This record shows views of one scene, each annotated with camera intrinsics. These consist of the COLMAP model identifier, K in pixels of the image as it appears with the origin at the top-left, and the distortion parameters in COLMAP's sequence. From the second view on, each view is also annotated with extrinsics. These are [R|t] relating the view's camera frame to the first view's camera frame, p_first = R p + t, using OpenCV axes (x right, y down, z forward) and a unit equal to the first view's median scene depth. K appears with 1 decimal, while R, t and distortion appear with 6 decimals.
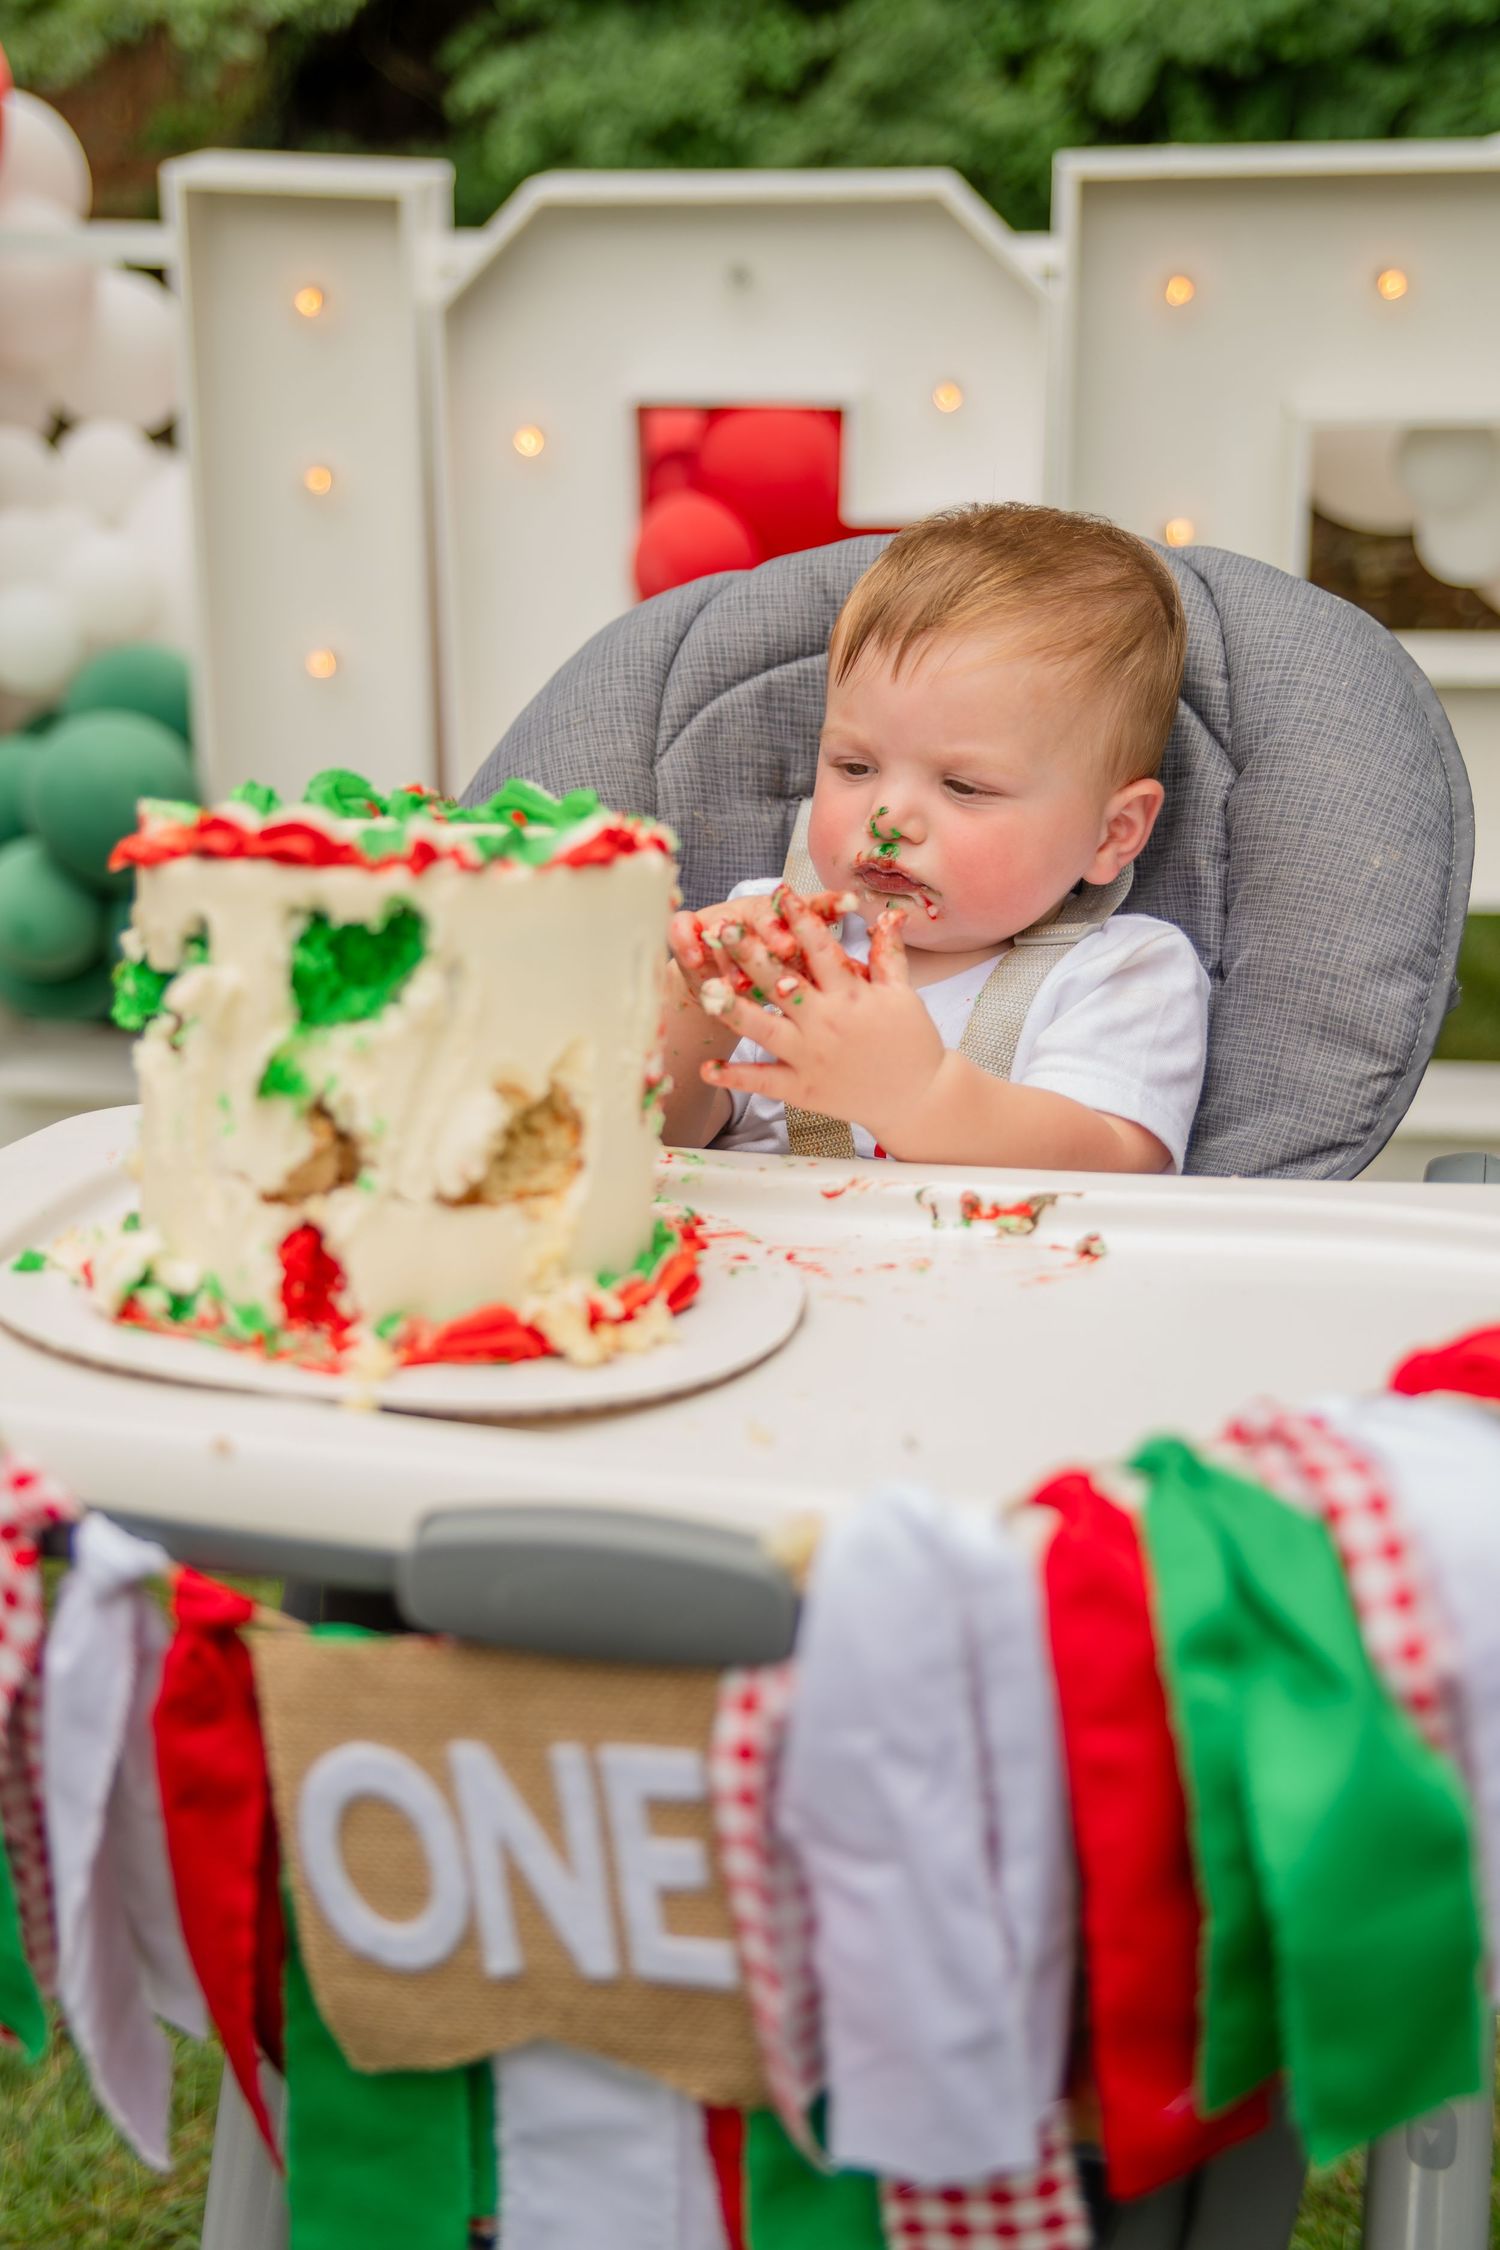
lens RADIAL K [[2890.5, 0, 748.2], [0, 2890.5, 1122.2], [0, 0, 1]] dist [-0.030914, 0.000000]
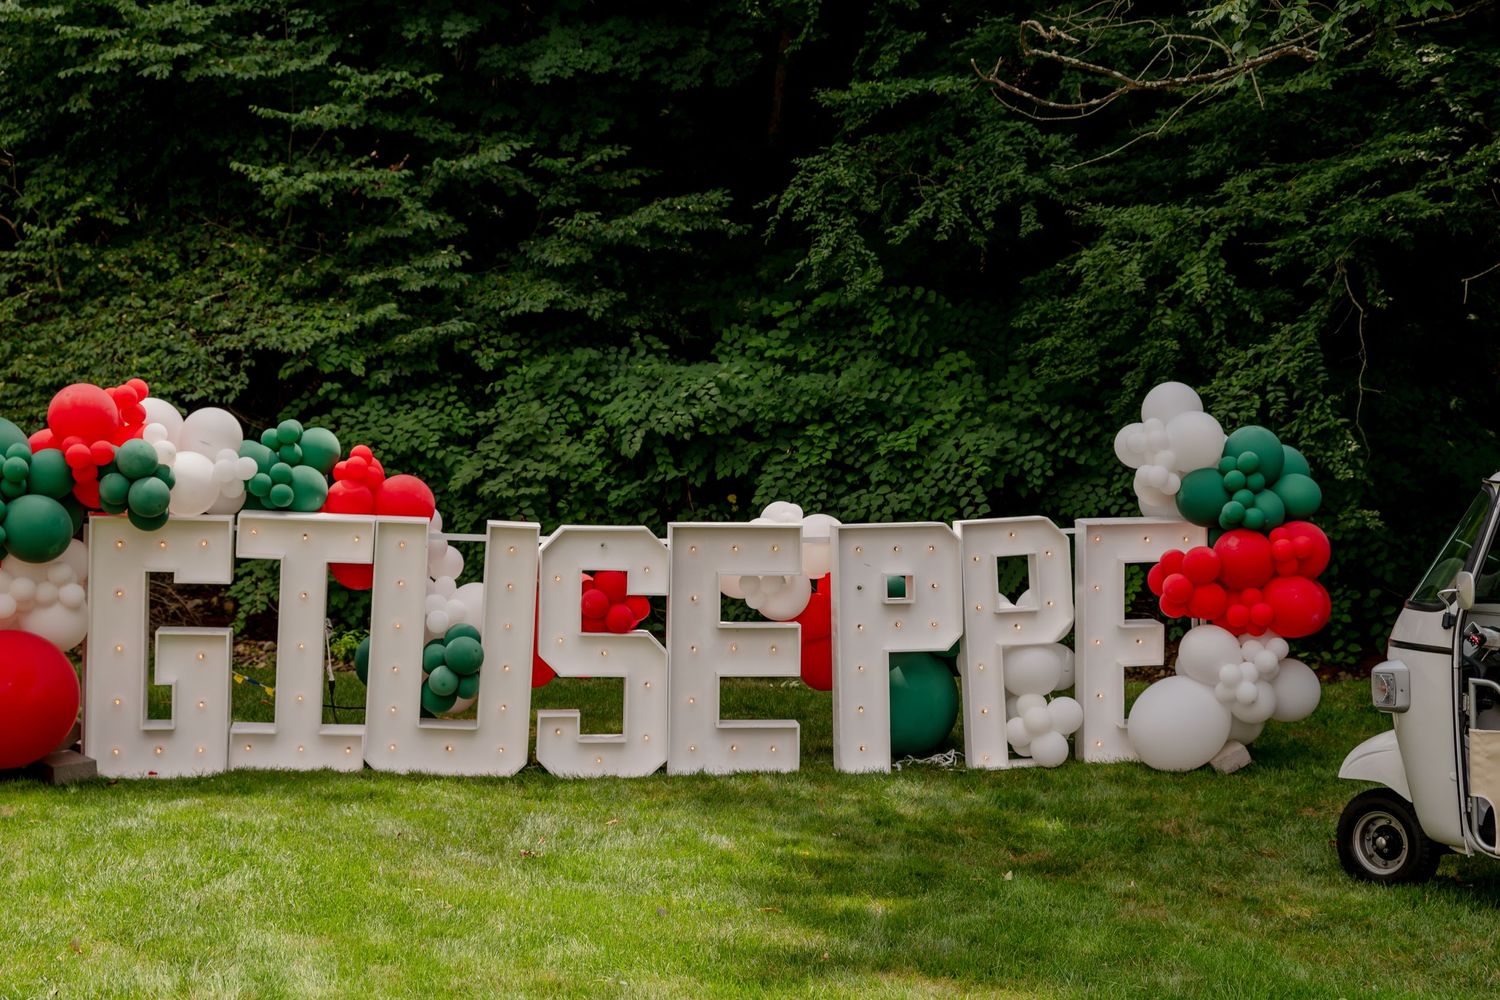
lens RADIAL K [[2076.5, 0, 749.9], [0, 2076.5, 501.4], [0, 0, 1]] dist [0.001459, 0.000000]
pose [[0.979020, 0.015777, 0.203152, -0.451736], [0.043036, 0.958499, -0.281830, 0.600453], [-0.199168, 0.284660, 0.937710, -2.230649]]
